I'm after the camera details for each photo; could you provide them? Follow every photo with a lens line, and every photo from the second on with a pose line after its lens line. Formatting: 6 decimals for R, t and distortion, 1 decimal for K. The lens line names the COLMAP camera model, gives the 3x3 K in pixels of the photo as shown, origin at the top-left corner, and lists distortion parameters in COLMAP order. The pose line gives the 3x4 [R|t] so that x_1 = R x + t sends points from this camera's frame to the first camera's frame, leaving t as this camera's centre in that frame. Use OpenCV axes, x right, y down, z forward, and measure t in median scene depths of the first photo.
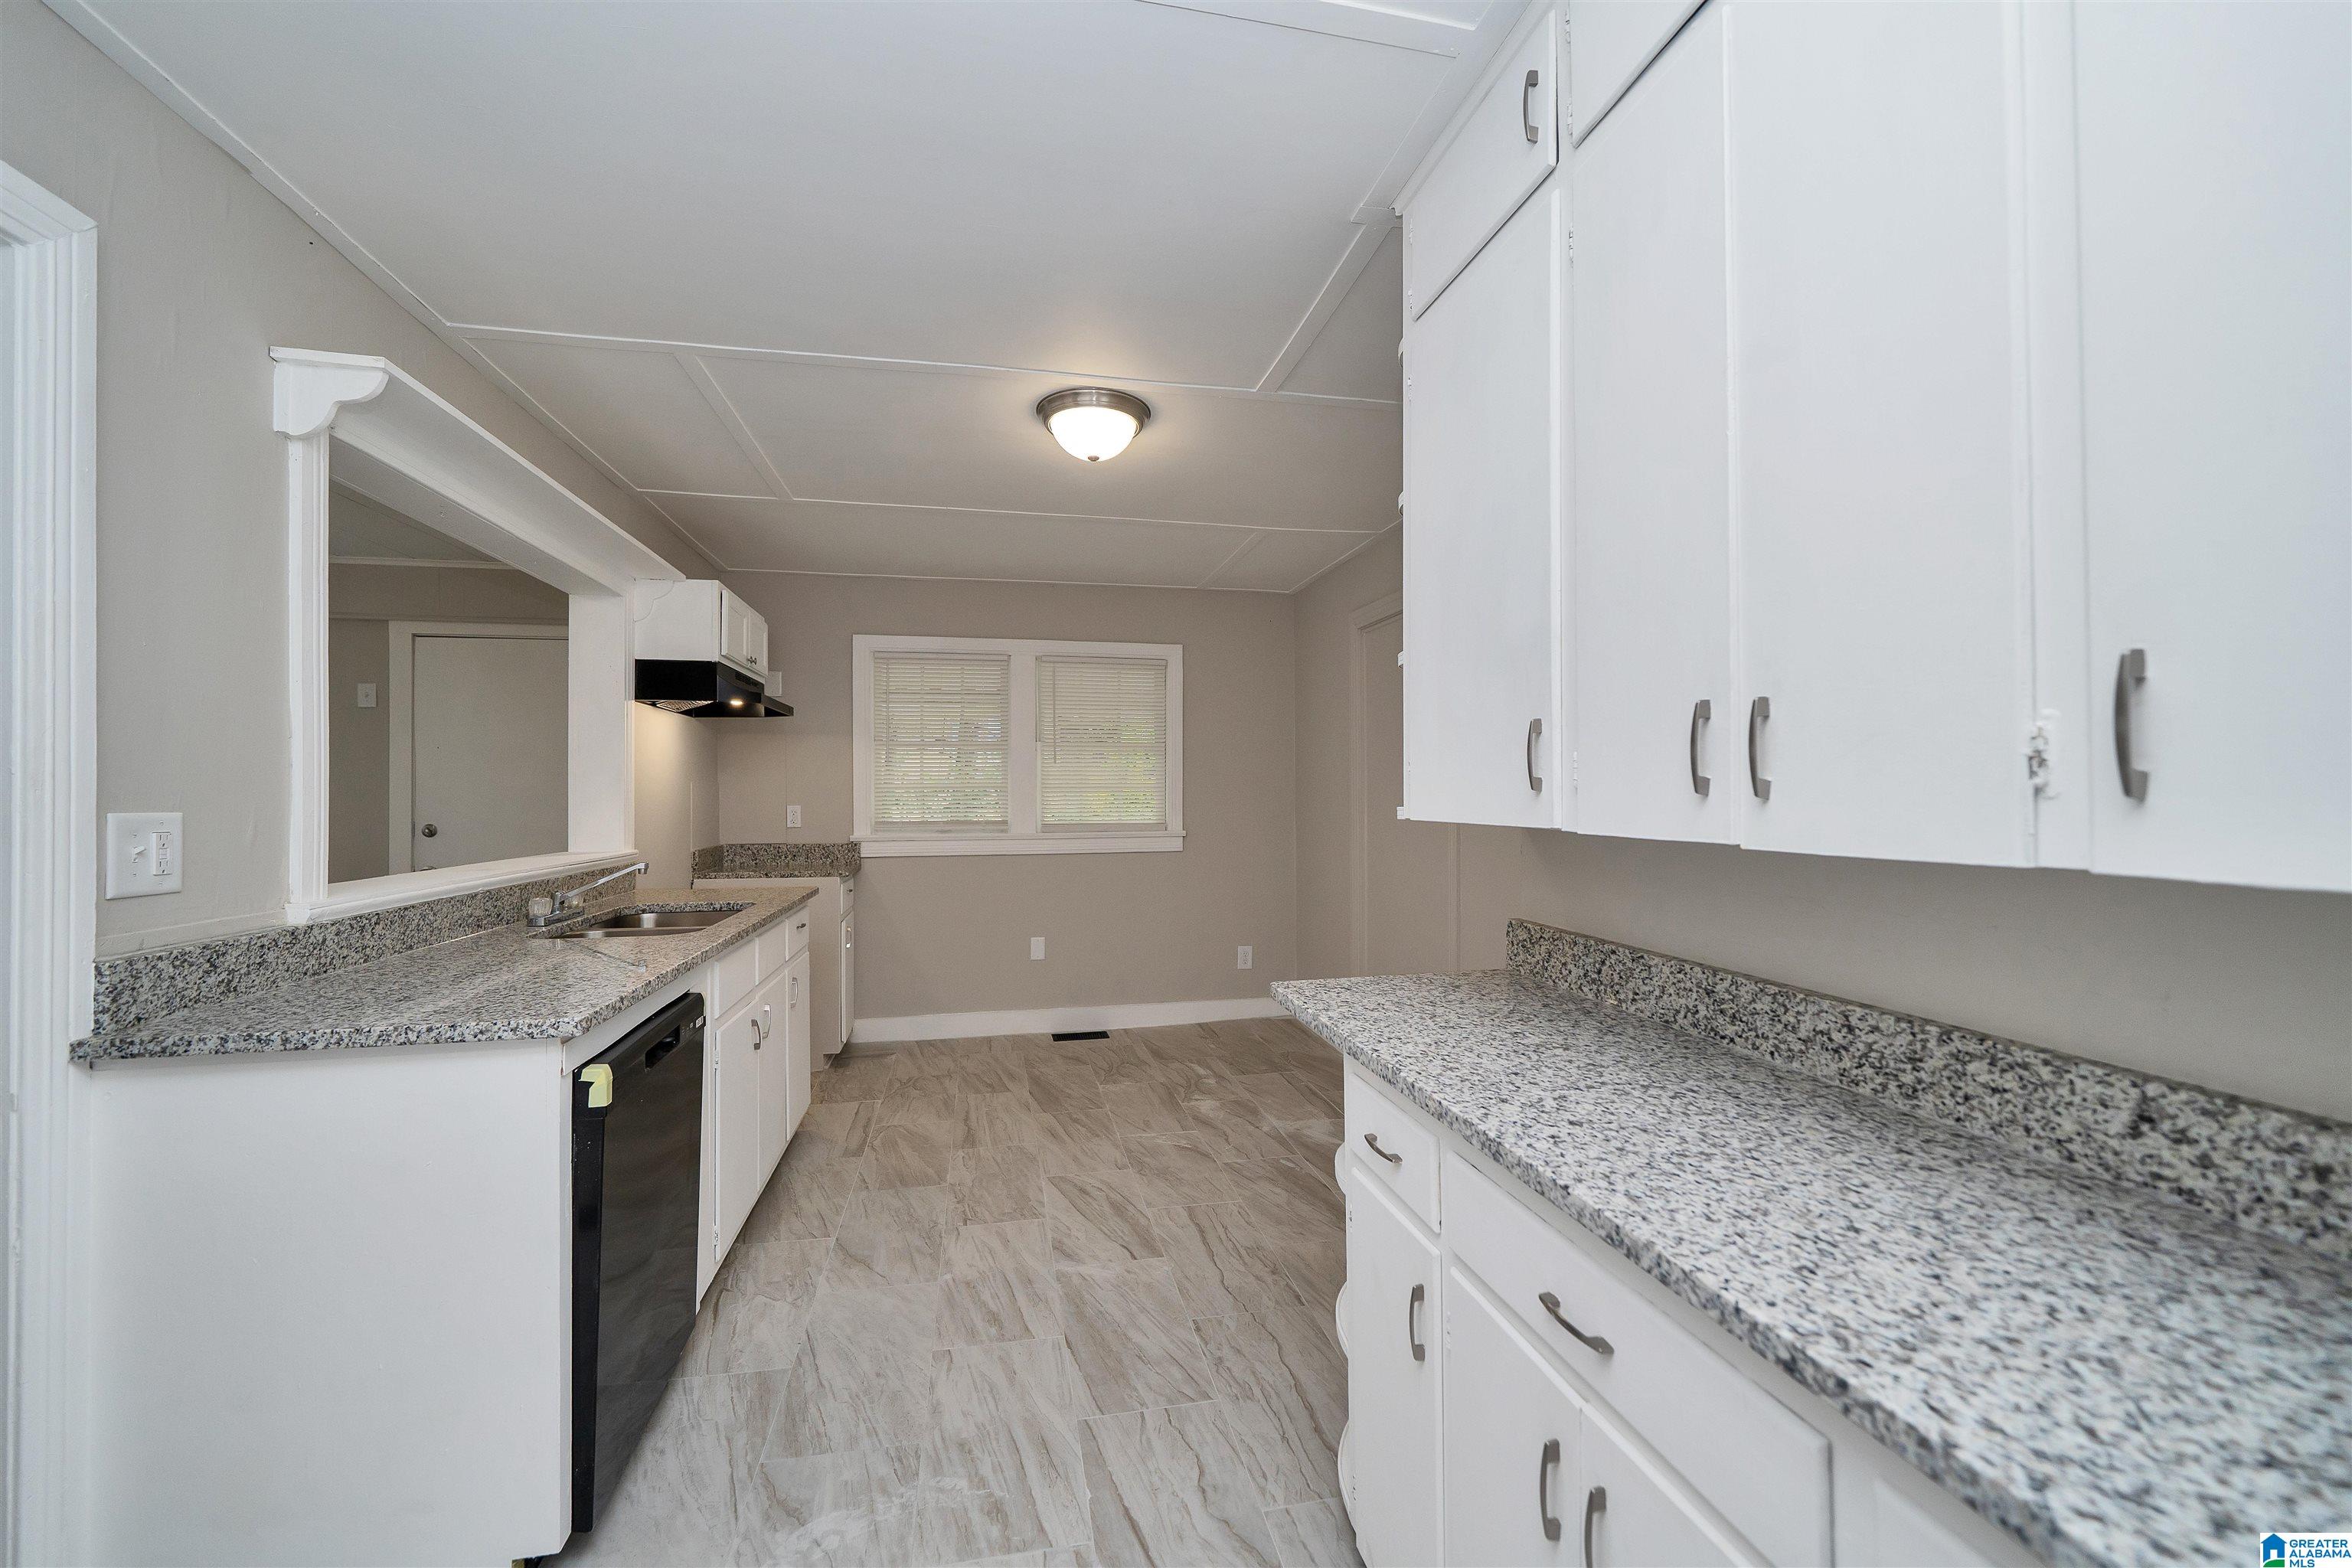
lens RADIAL K [[932.2, 0, 1176.1], [0, 932.2, 787.6], [0, 0, 1]] dist [0.000917, -0.000262]
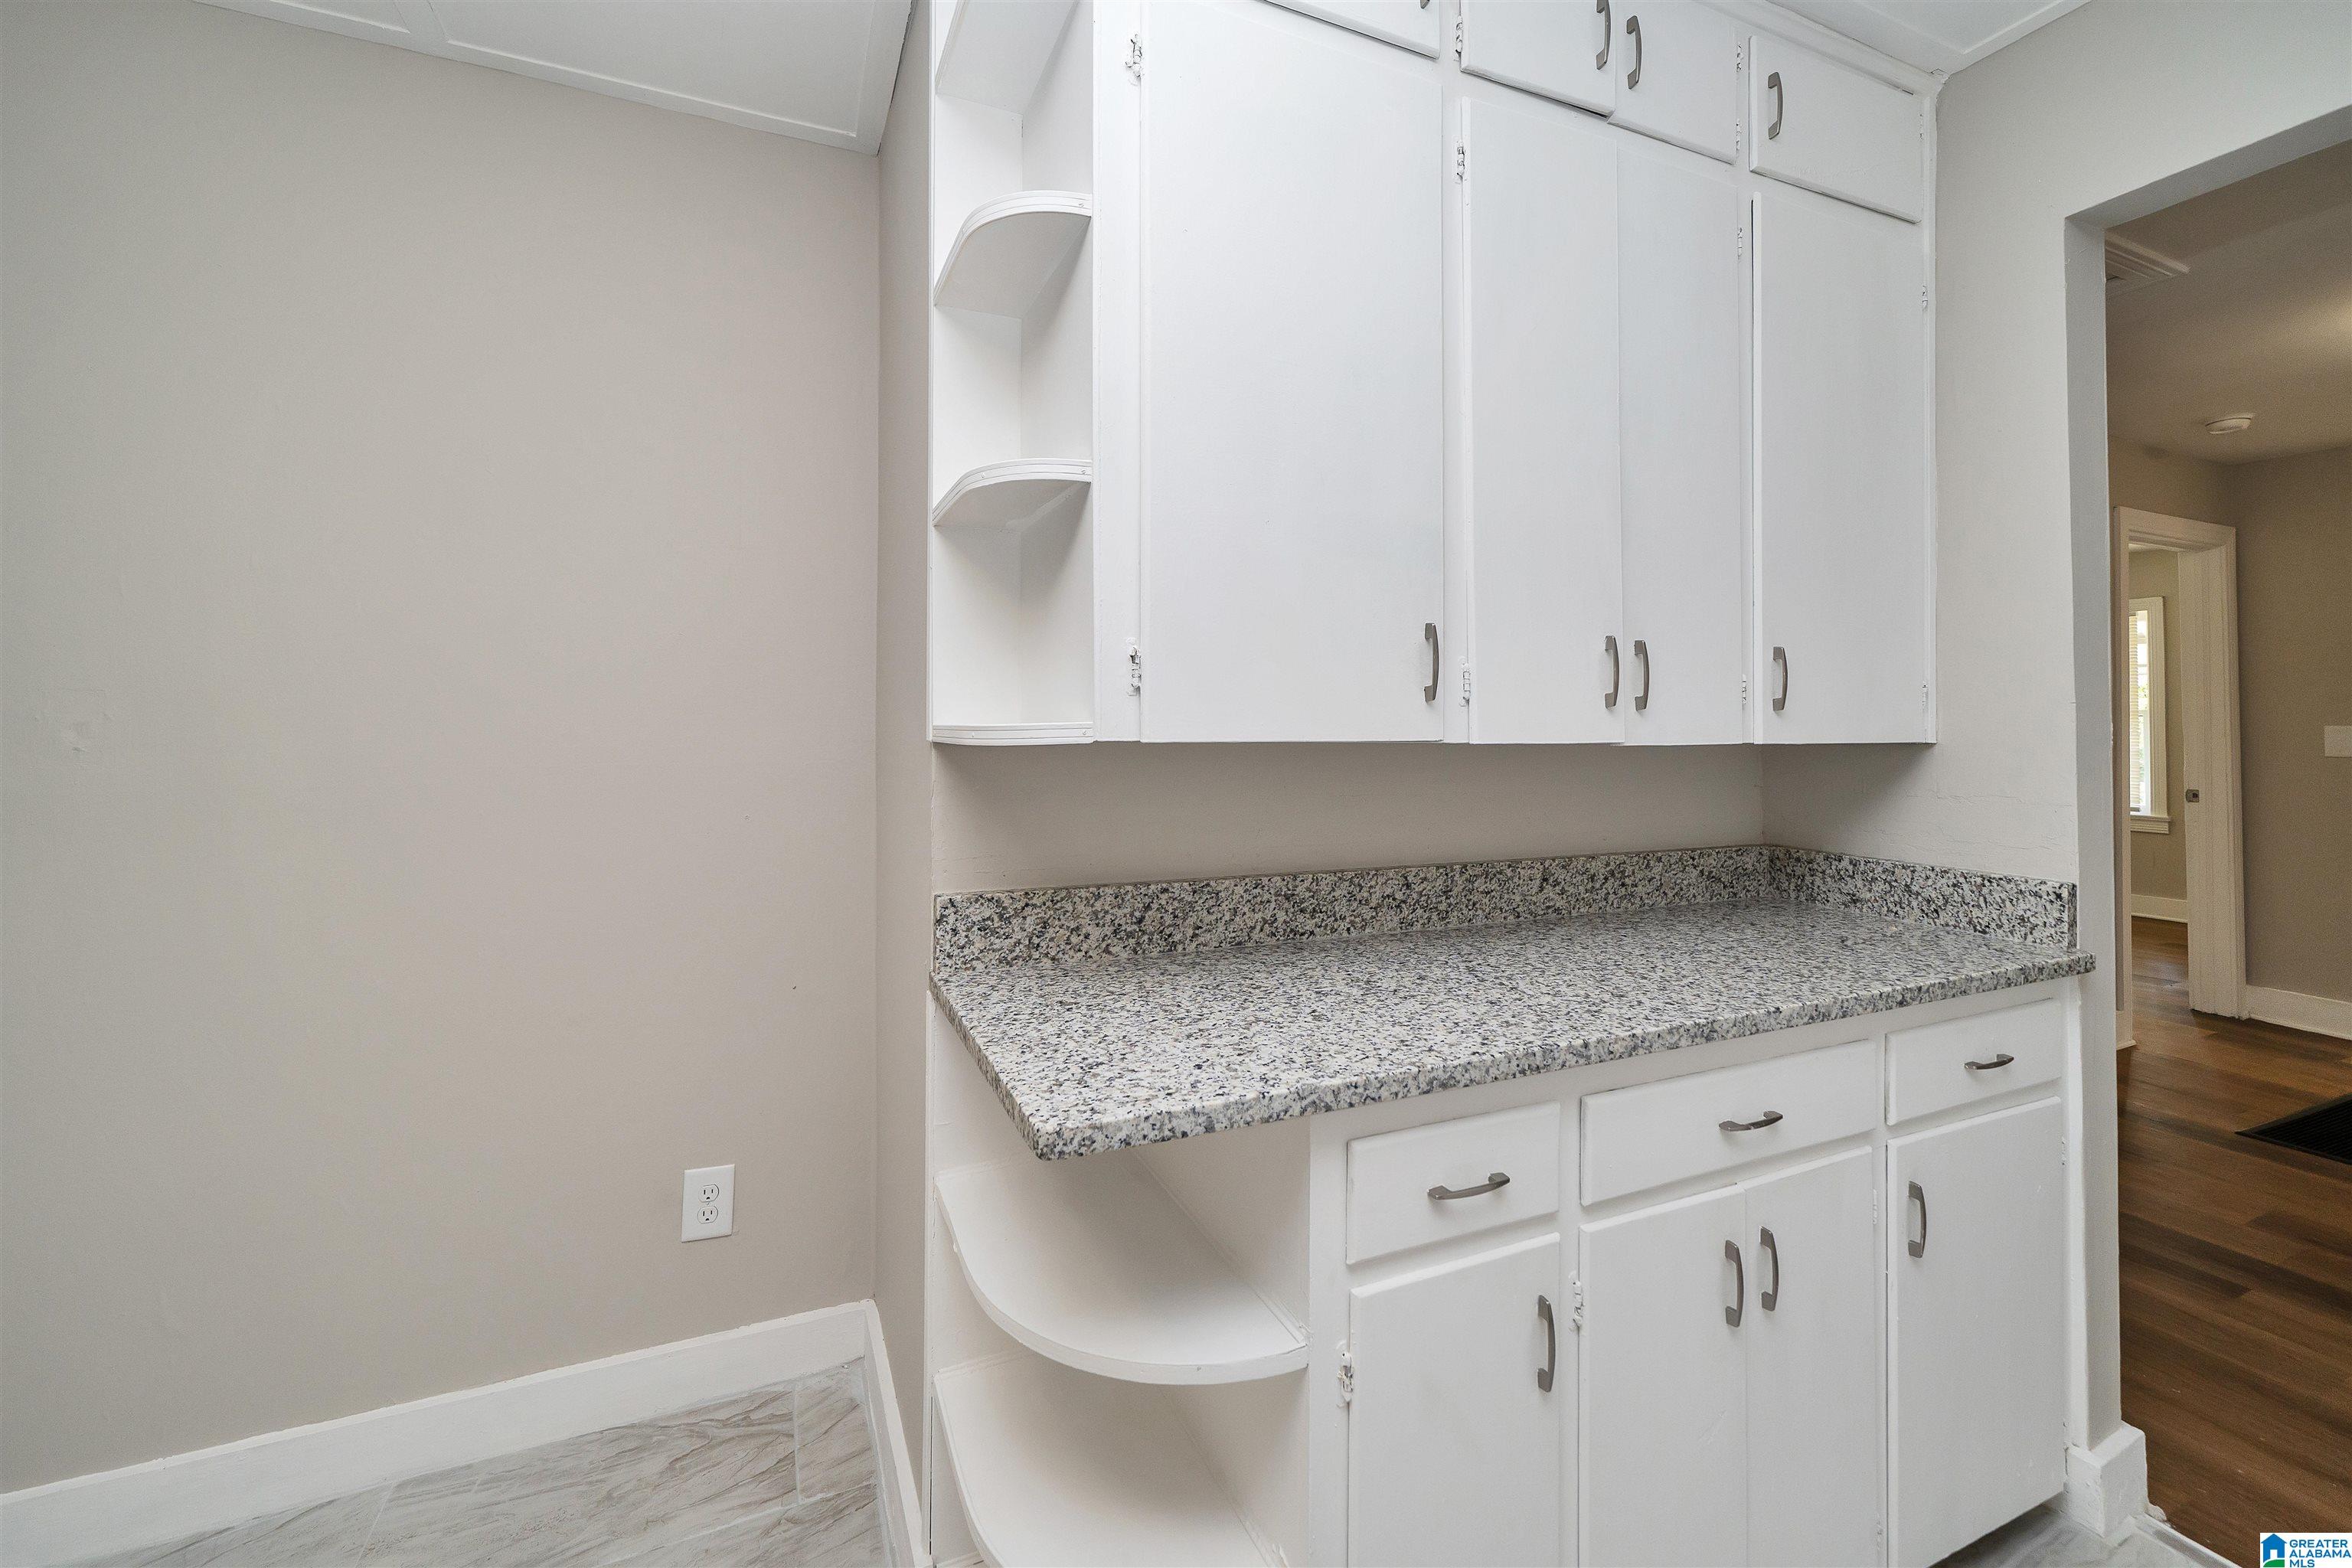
lens RADIAL K [[932.2, 0, 1154.4], [0, 932.2, 729.4], [0, 0, 1]] dist [0.000917, -0.000262]
pose [[-0.205042, 0.005718, 0.978736, -0.572730], [-0.006239, 0.999955, -0.007149, 0.051664], [-0.978733, -0.007572, -0.204997, 1.824256]]
